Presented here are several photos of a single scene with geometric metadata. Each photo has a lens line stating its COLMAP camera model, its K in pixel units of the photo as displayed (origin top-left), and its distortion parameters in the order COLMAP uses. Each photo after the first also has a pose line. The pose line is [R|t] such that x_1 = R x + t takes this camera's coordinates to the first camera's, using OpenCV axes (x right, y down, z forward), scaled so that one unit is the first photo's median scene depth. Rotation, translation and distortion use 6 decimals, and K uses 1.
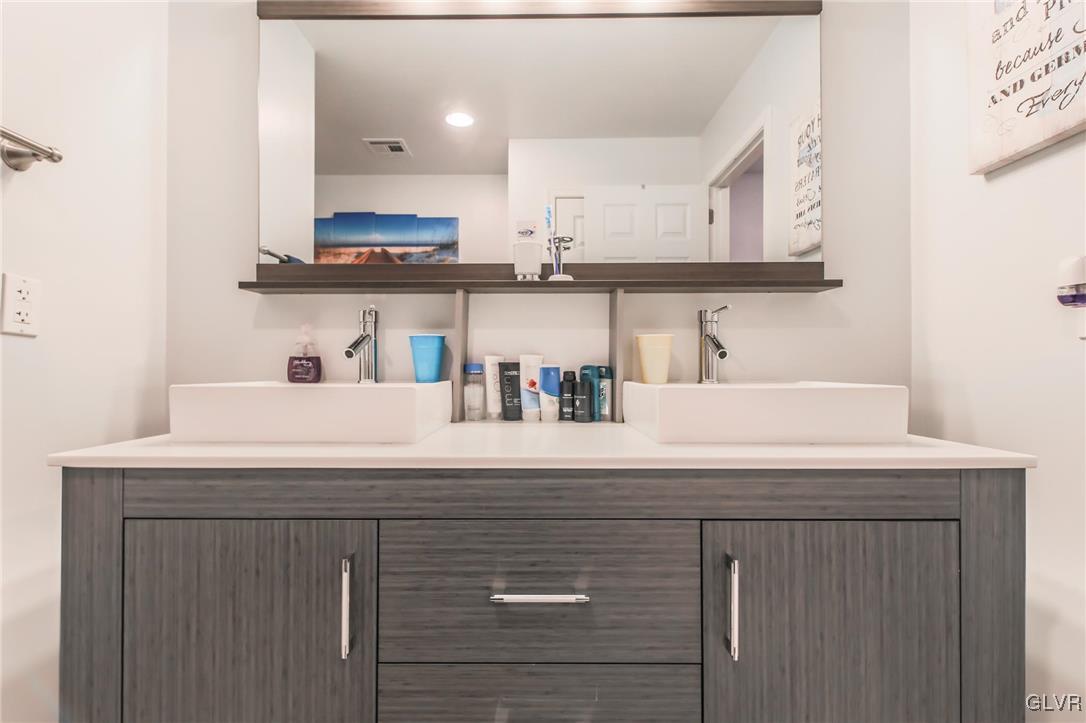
lens RADIAL K [[486.6, 0, 540.4], [0, 486.6, 361.7], [0, 0, 1]] dist [0.014723, -0.008550]
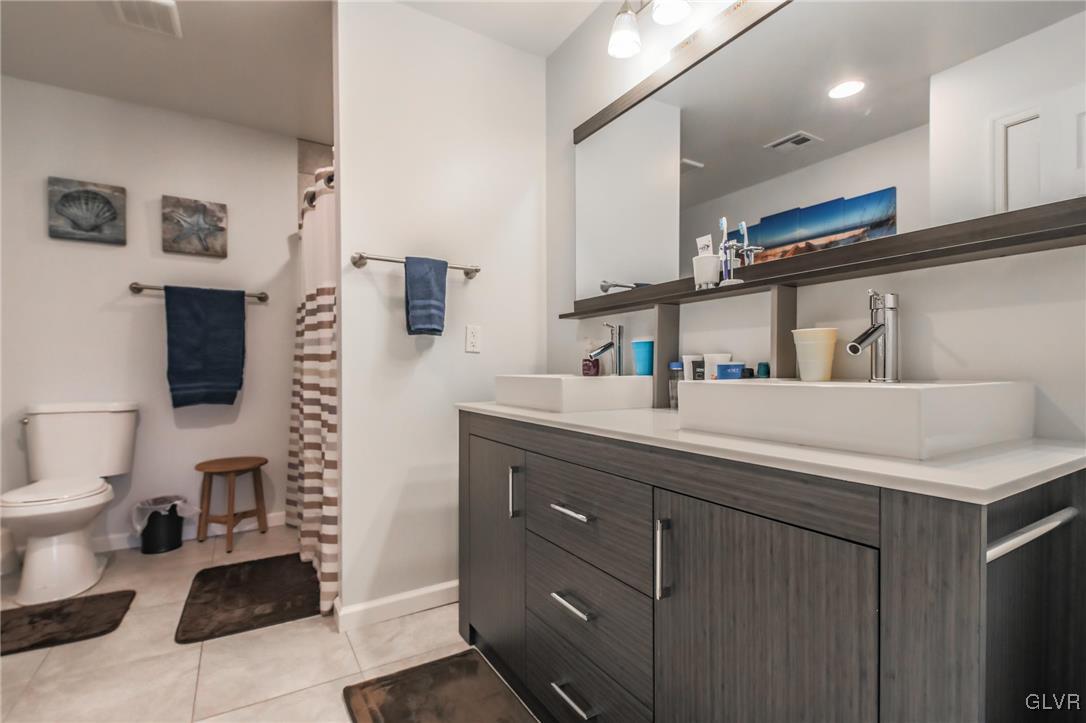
lens RADIAL K [[486.6, 0, 537.4], [0, 486.6, 369.8], [0, 0, 1]] dist [0.014723, -0.008550]
pose [[0.528535, 0.000597, -0.848911, 0.890858], [0.019474, 0.999728, 0.012827, 0.001777], [0.848688, -0.023311, 0.528380, 0.065962]]
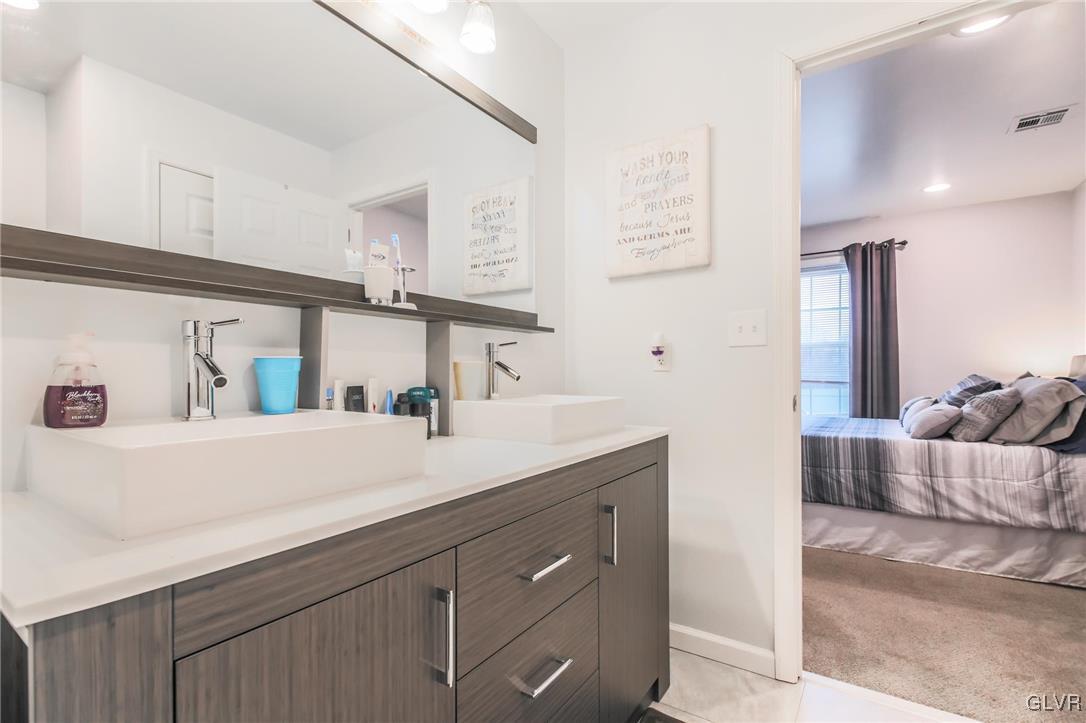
lens RADIAL K [[486.6, 0, 541.6], [0, 486.6, 369.9], [0, 0, 1]] dist [0.014723, -0.008550]
pose [[0.566812, 0.004650, 0.823834, -0.799312], [-0.010208, 0.999947, 0.001380, -0.044557], [-0.823784, -0.009192, 0.566830, 0.185461]]
